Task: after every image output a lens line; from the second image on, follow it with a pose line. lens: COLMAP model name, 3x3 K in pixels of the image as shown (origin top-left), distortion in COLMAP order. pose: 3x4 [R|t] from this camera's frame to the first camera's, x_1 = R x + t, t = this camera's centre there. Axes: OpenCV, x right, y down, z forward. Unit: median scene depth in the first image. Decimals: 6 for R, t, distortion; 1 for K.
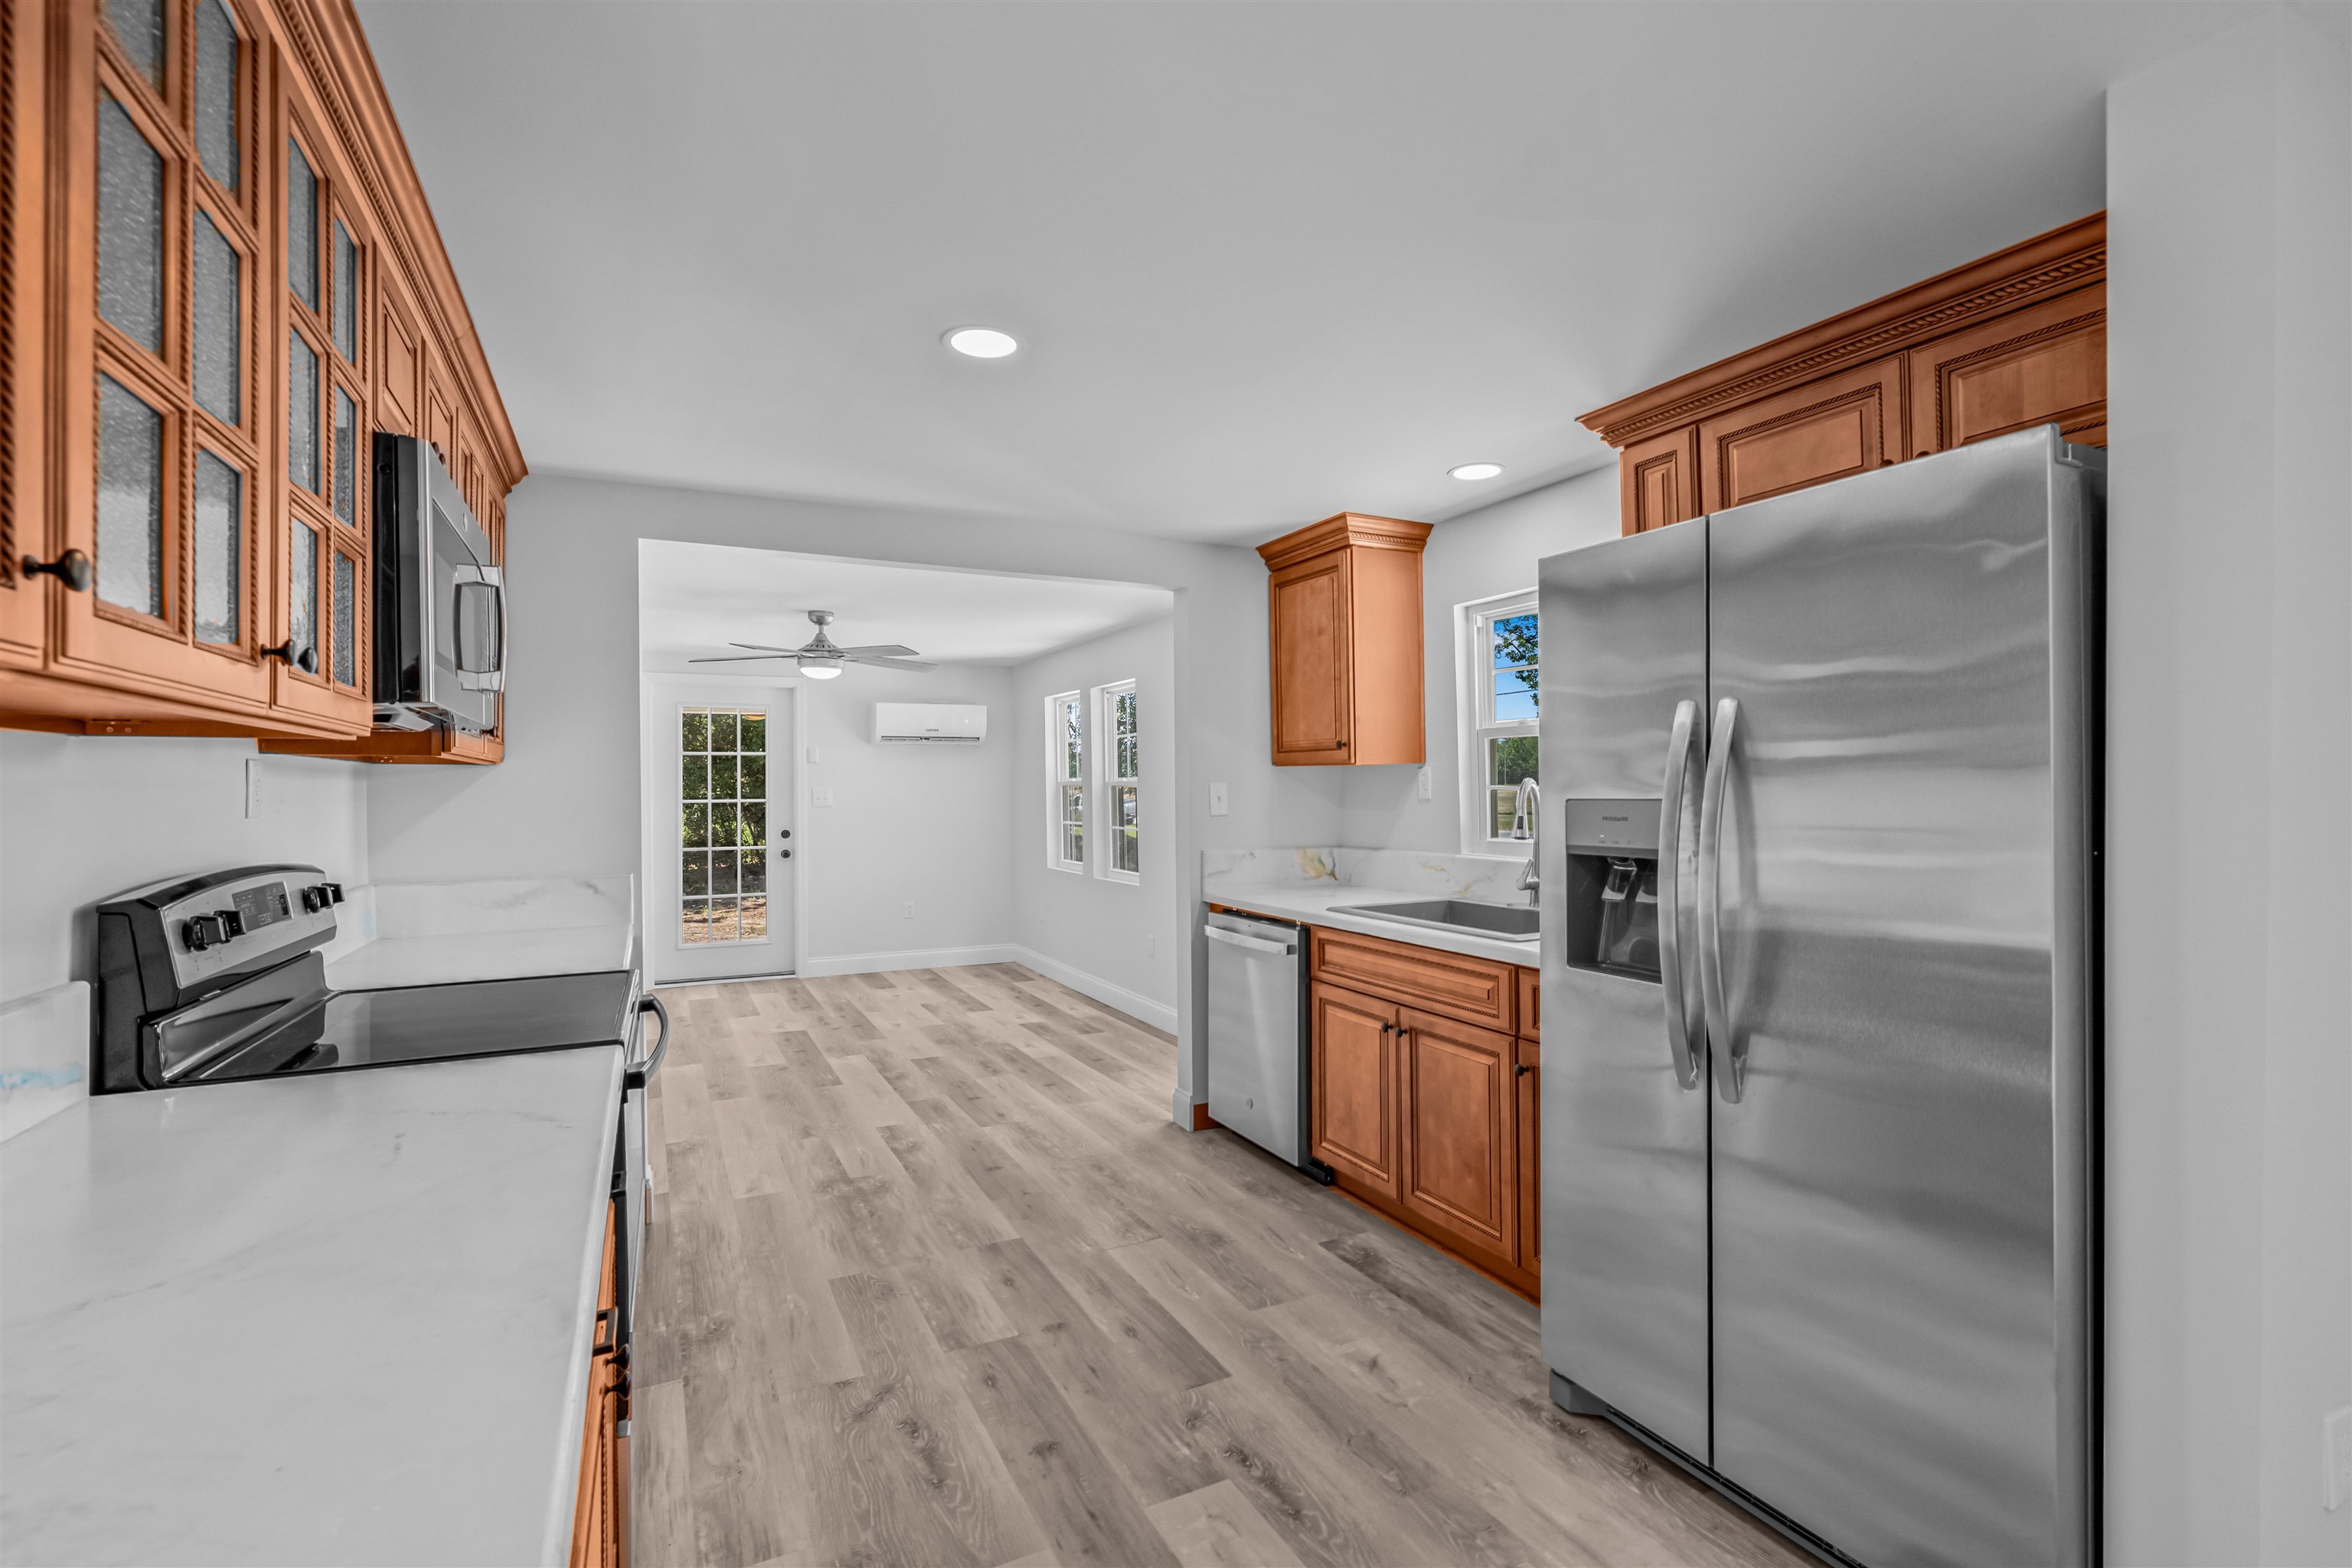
lens RADIAL K [[1063.9, 0, 1173.7], [0, 1063.9, 789.0], [0, 0, 1]] dist [-0.007828, 0.003206]
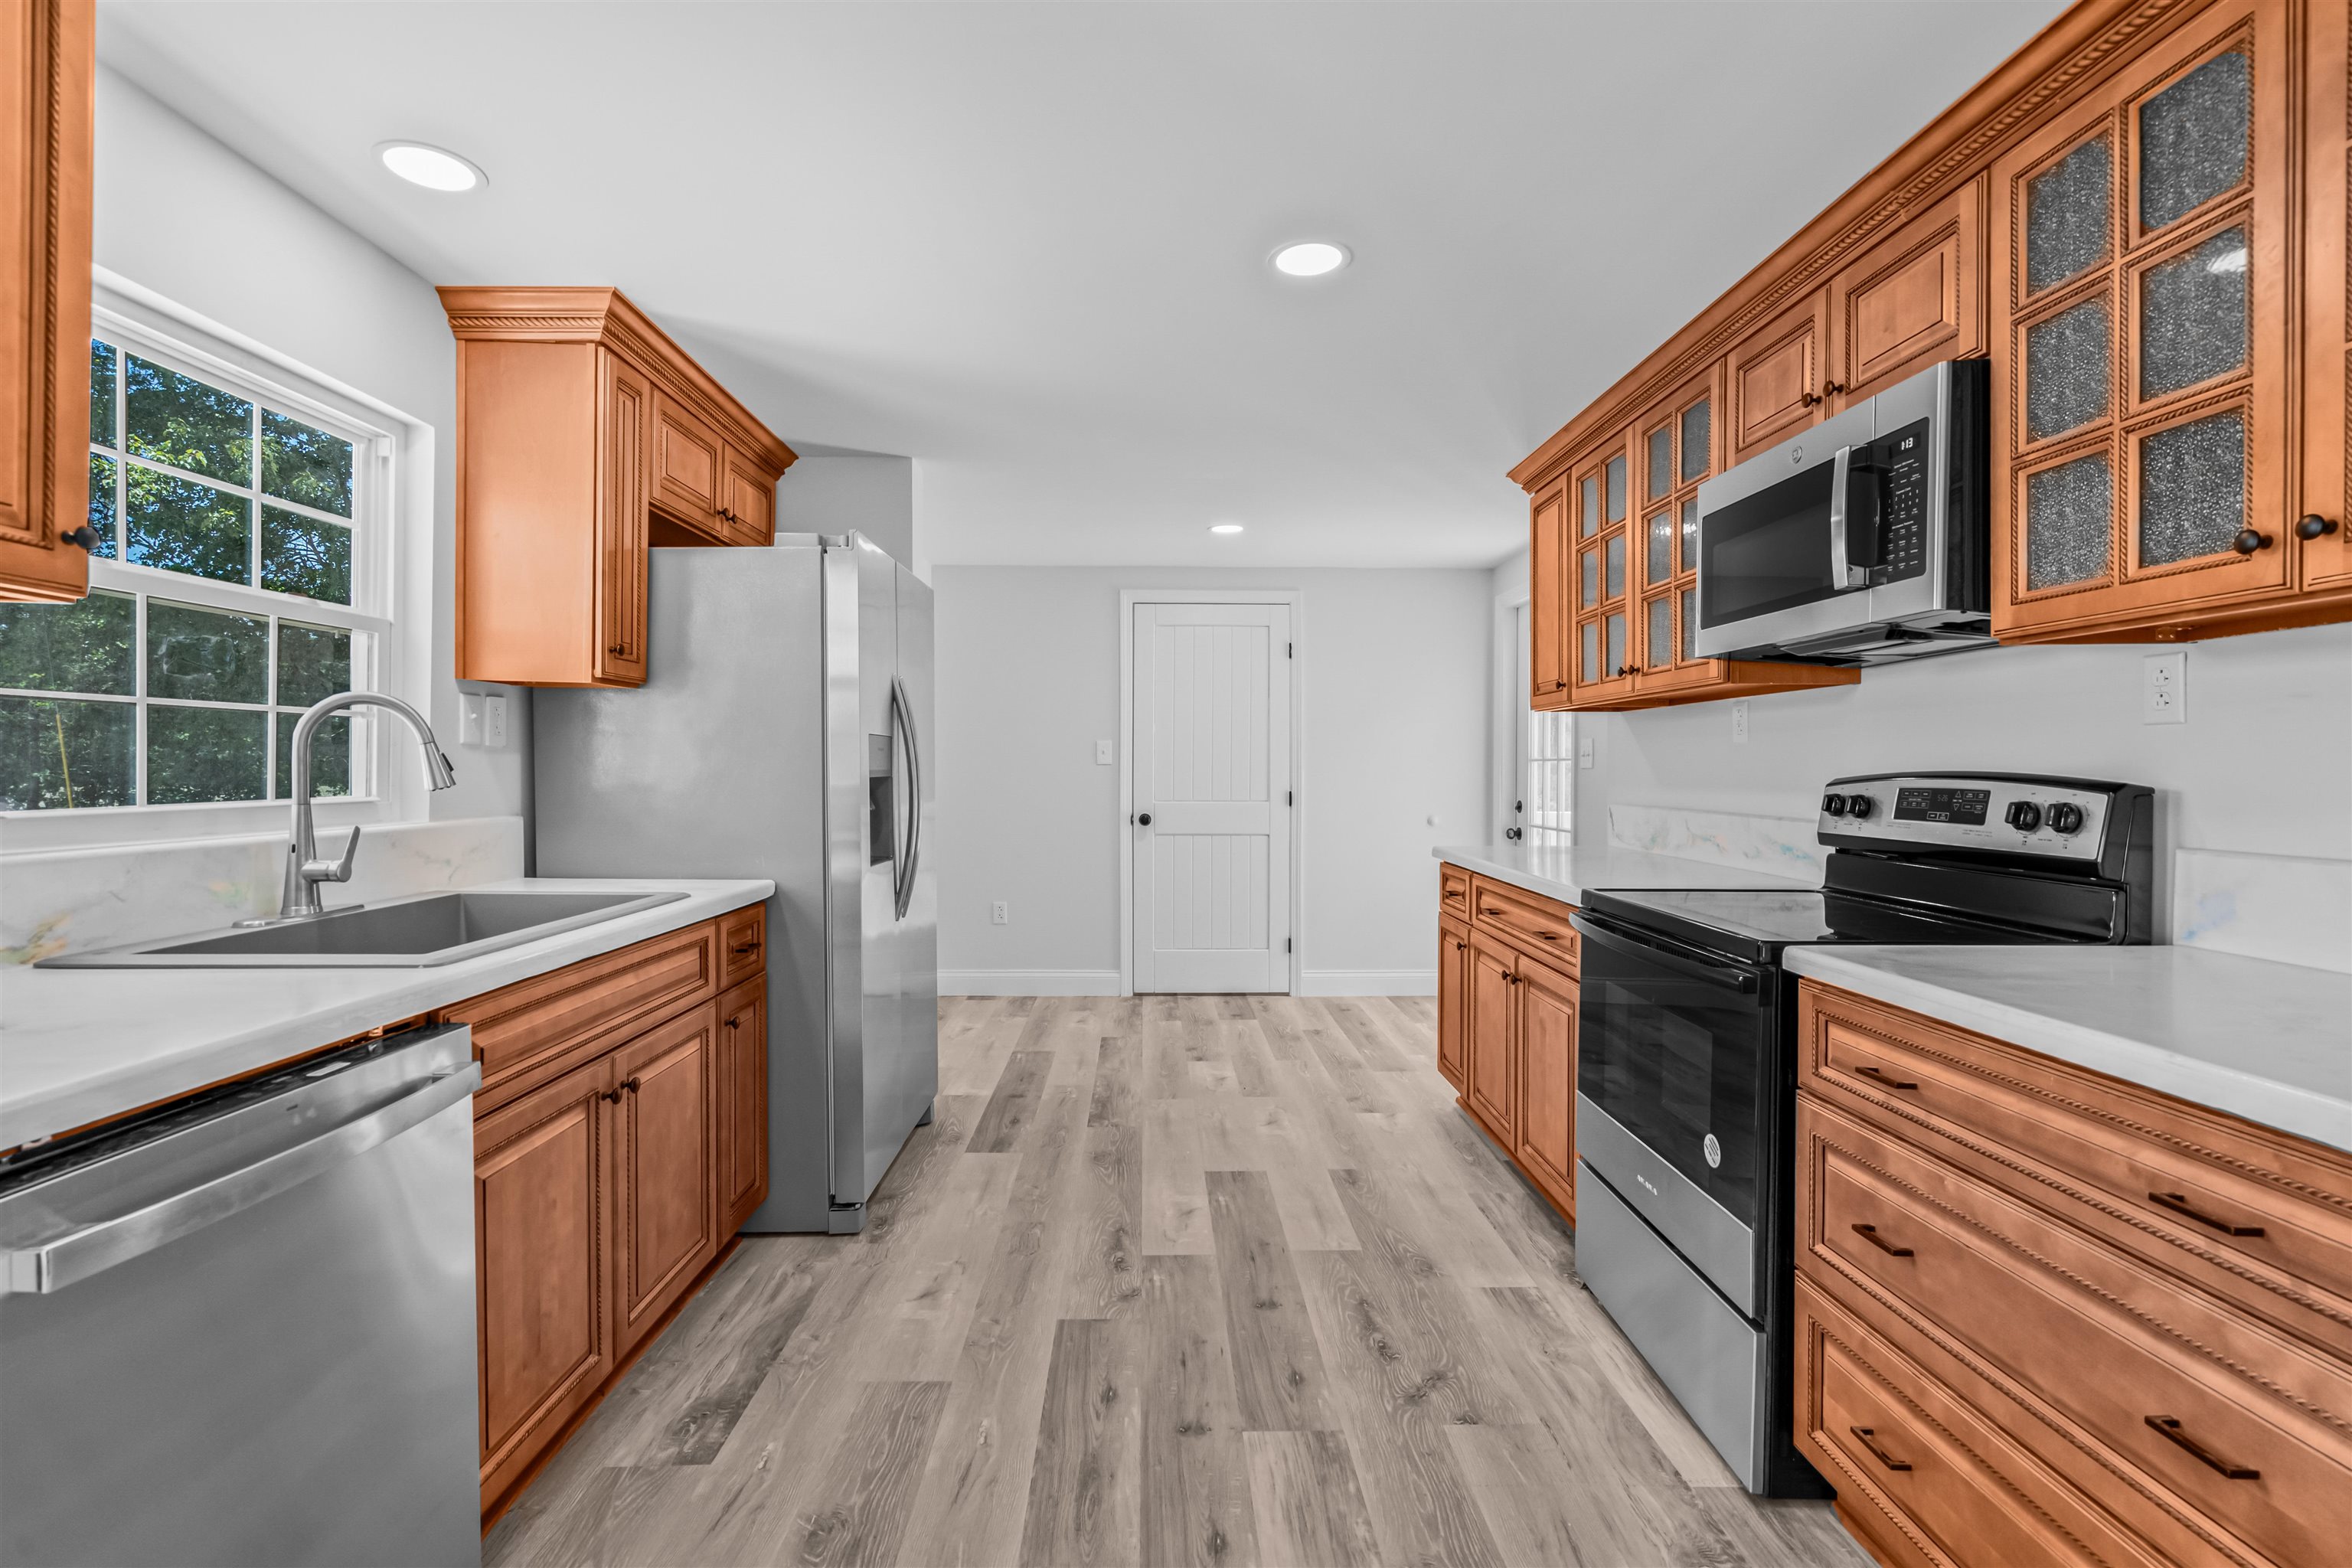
lens RADIAL K [[1063.9, 0, 1171.7], [0, 1063.9, 785.4], [0, 0, 1]] dist [-0.007828, 0.003206]
pose [[-0.904186, 0.000118, 0.427139, -0.347576], [0.006576, 0.999885, 0.013644, 0.039124], [-0.427088, 0.015146, -0.904083, 1.399154]]
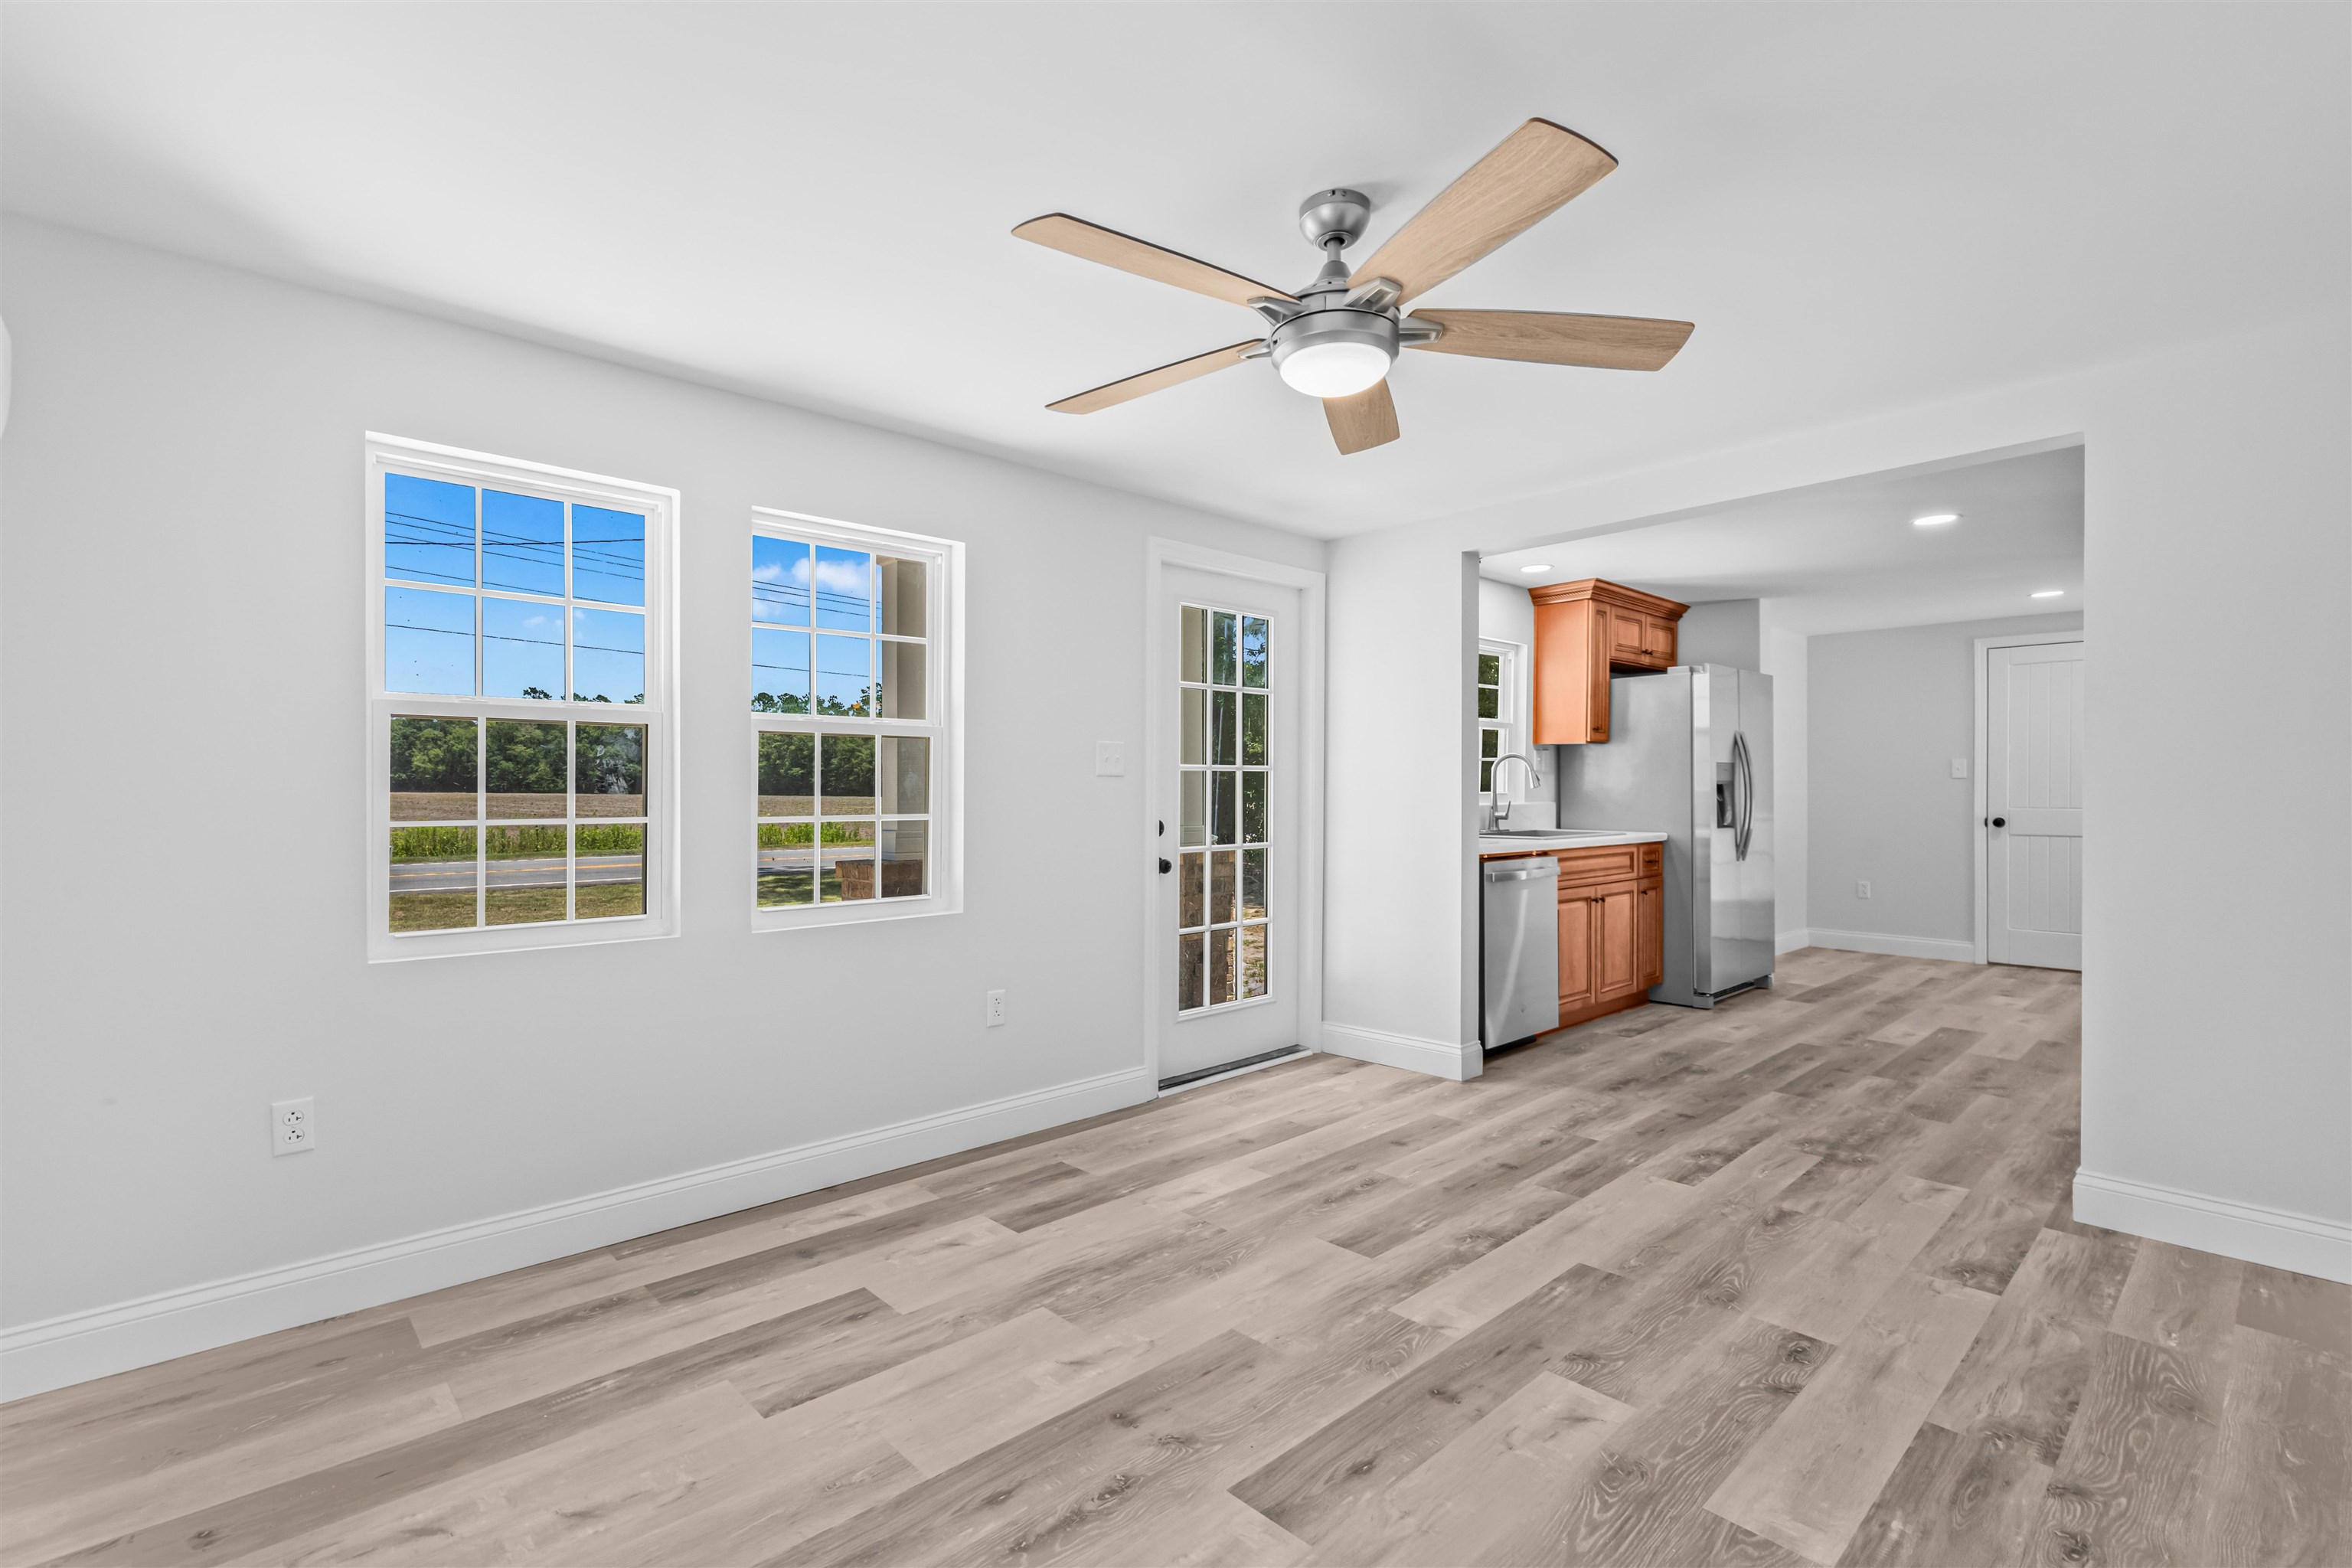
lens RADIAL K [[1063.9, 0, 1163.7], [0, 1063.9, 795.6], [0, 0, 1]] dist [-0.007828, 0.003206]
pose [[-0.275301, 0.004364, 0.961348, -1.190631], [0.005950, 0.999978, -0.002835, 0.061482], [-0.961340, 0.004939, -0.275321, 2.079989]]
